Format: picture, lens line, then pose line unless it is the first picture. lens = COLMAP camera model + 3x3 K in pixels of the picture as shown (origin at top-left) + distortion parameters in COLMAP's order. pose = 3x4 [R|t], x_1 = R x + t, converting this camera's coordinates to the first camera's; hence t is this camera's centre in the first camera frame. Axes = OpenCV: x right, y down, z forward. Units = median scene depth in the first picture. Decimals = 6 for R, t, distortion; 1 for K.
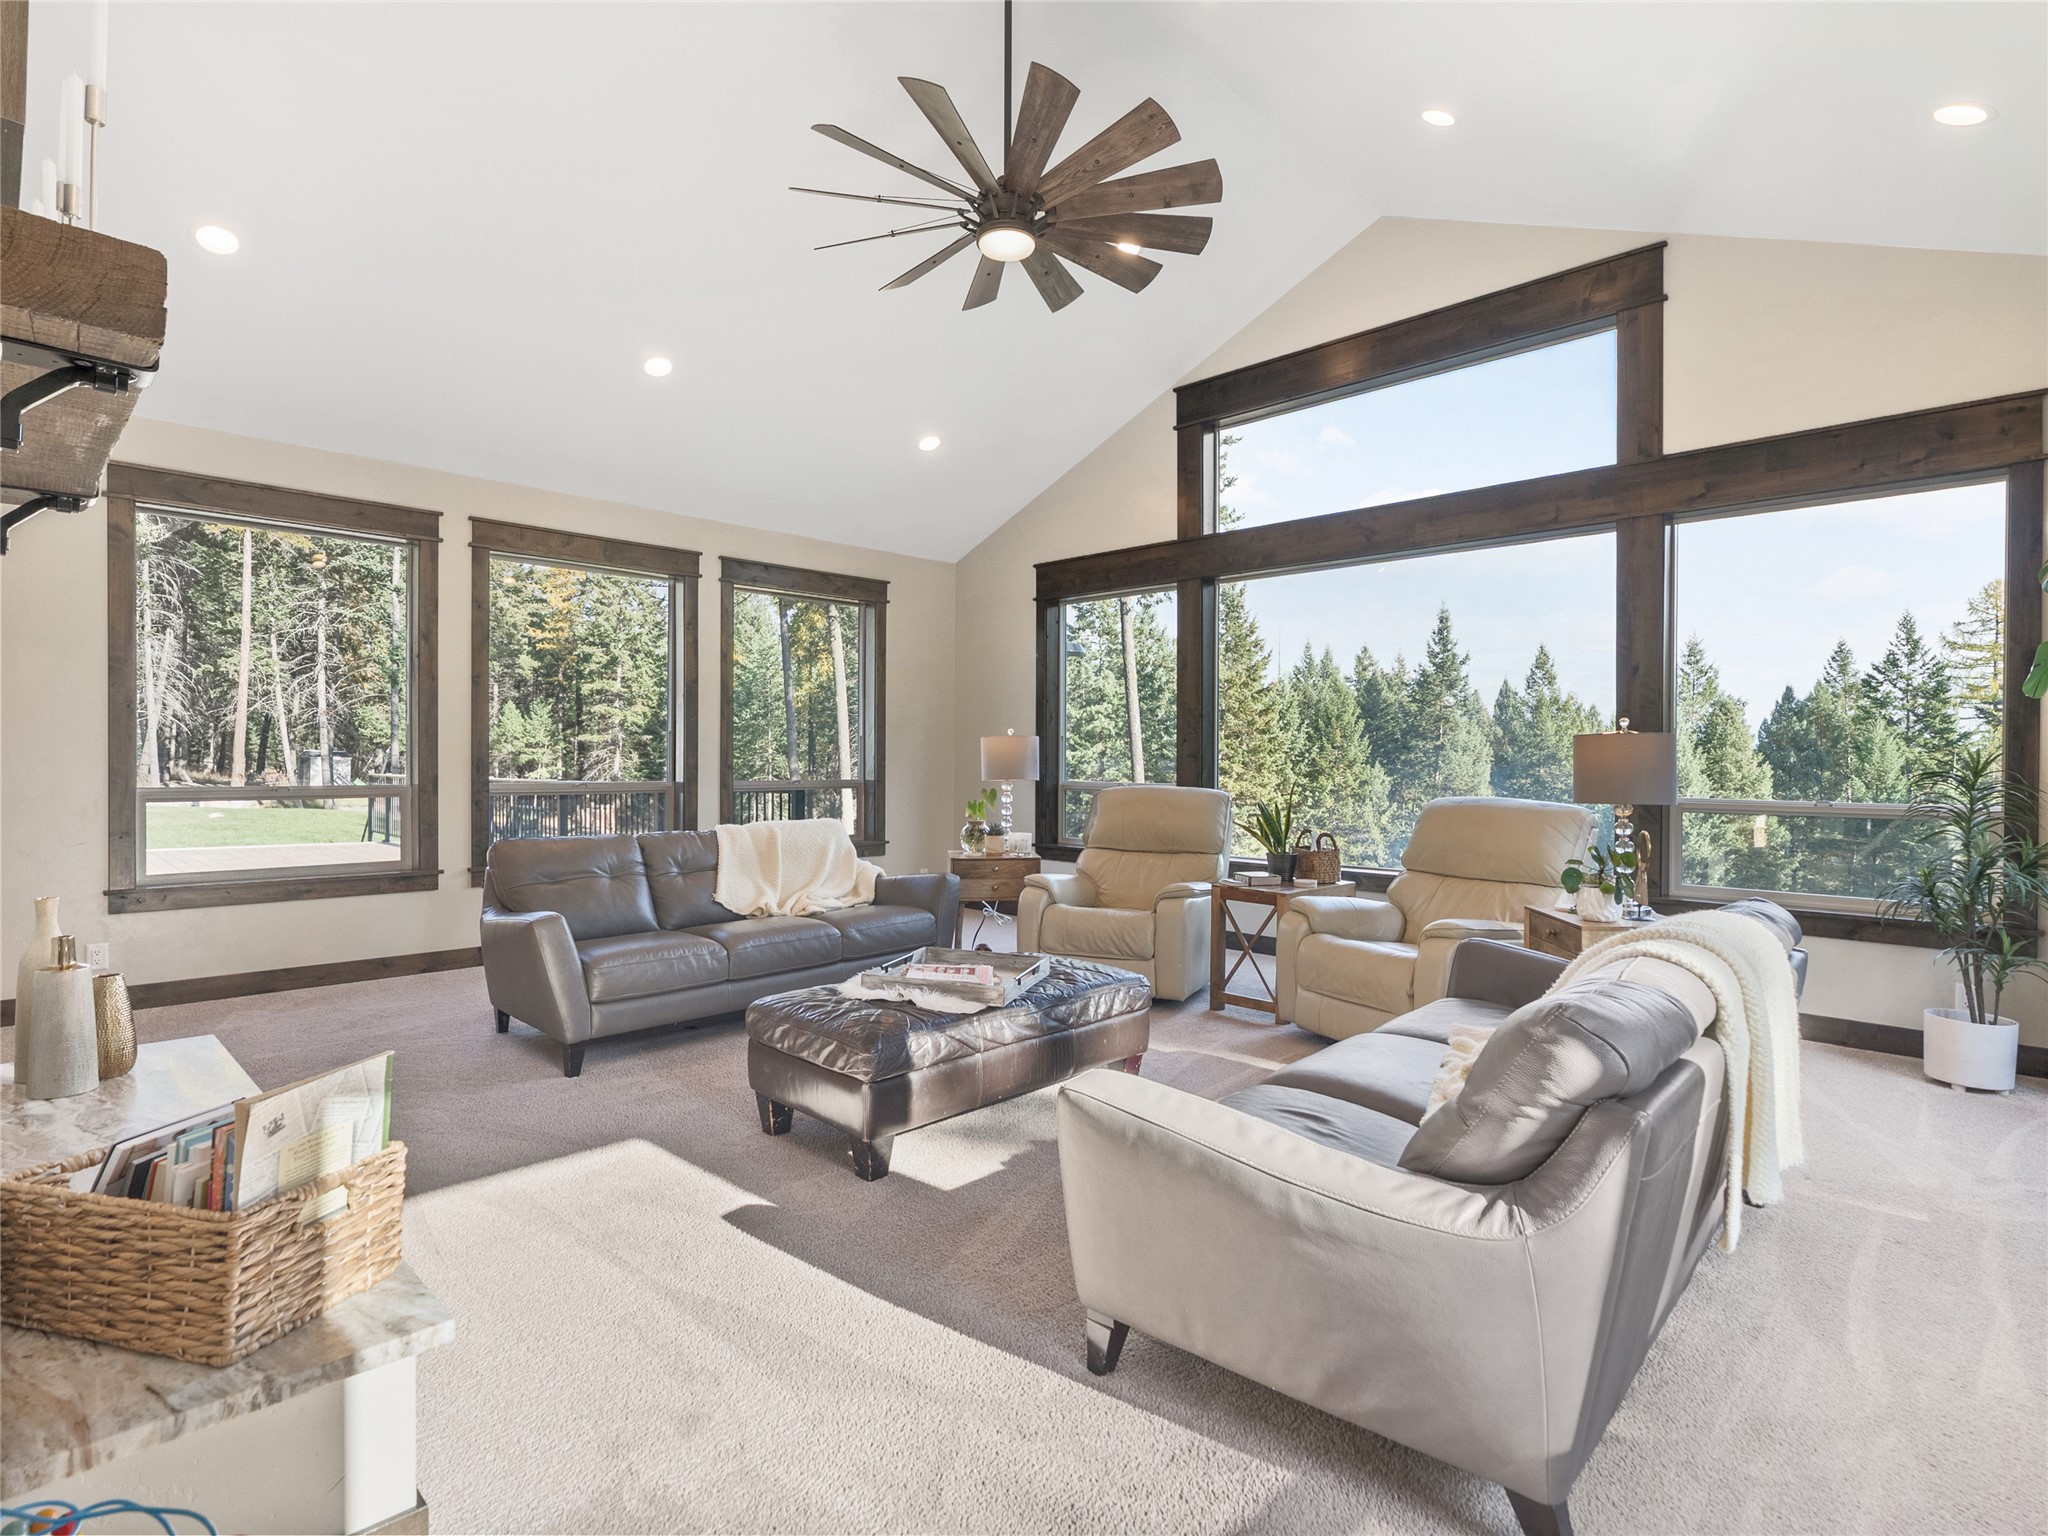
lens RADIAL K [[1068.8, 0, 1027.6], [0, 1068.8, 758.6], [0, 0, 1]] dist [0.000814, 0.000990]
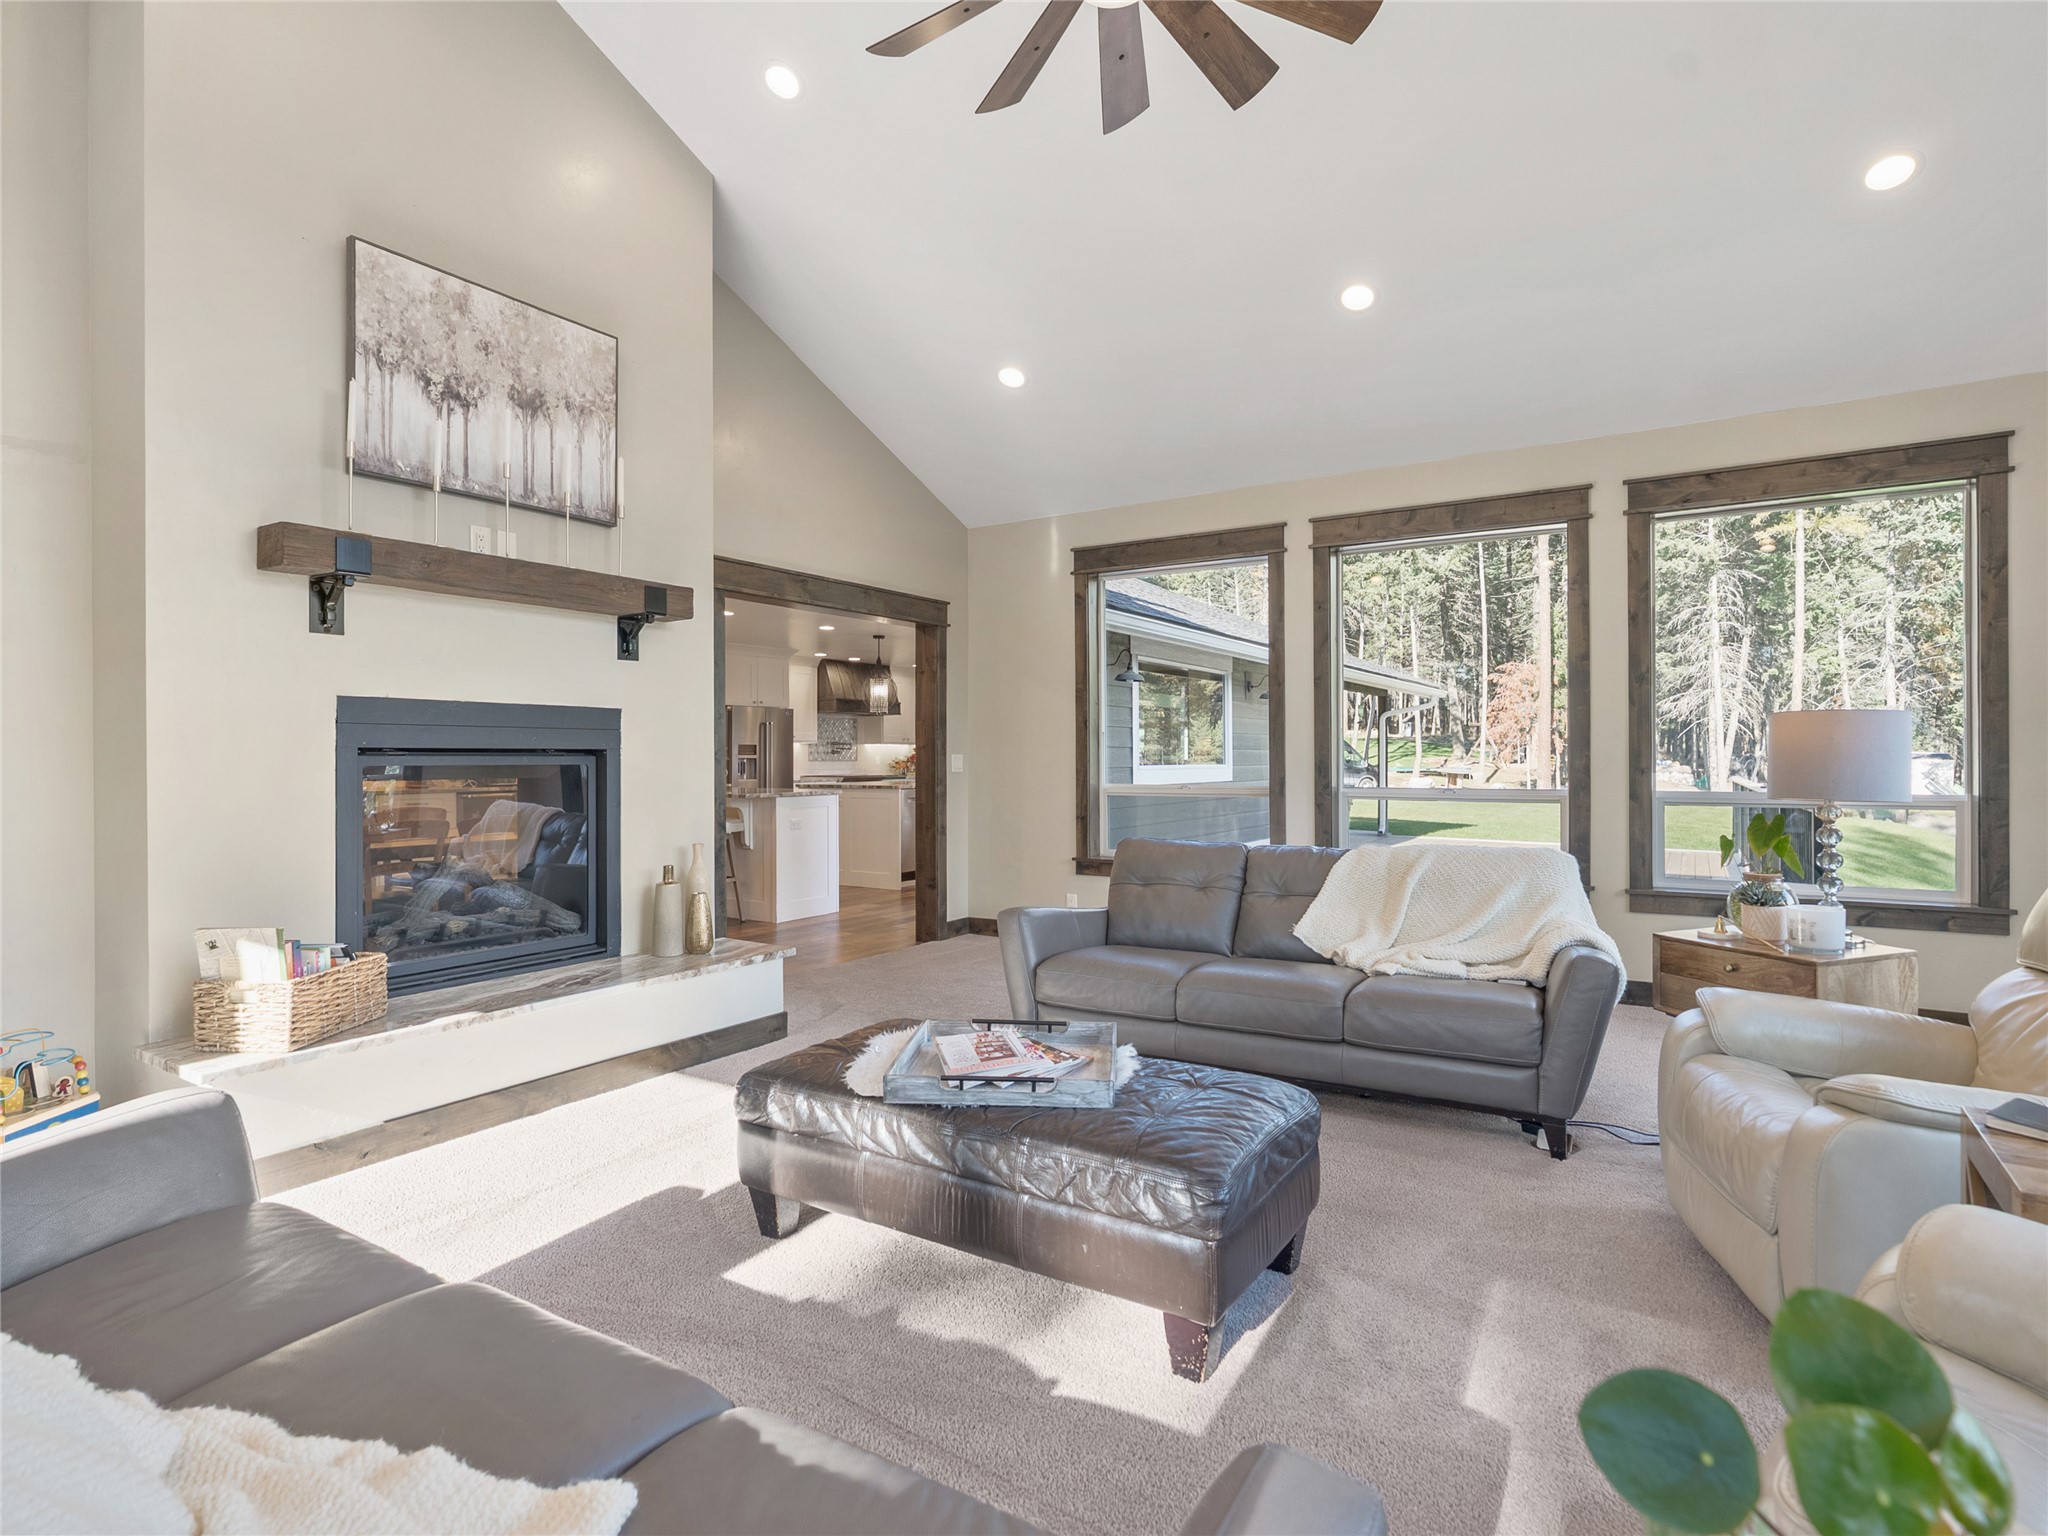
lens RADIAL K [[1068.8, 0, 1027.6], [0, 1068.8, 758.6], [0, 0, 1]] dist [0.000814, 0.000990]
pose [[0.200800, -0.006092, -0.979613, 0.335150], [0.002317, 0.999981, -0.005743, 0.002268], [0.979629, -0.001116, 0.200810, 0.450922]]
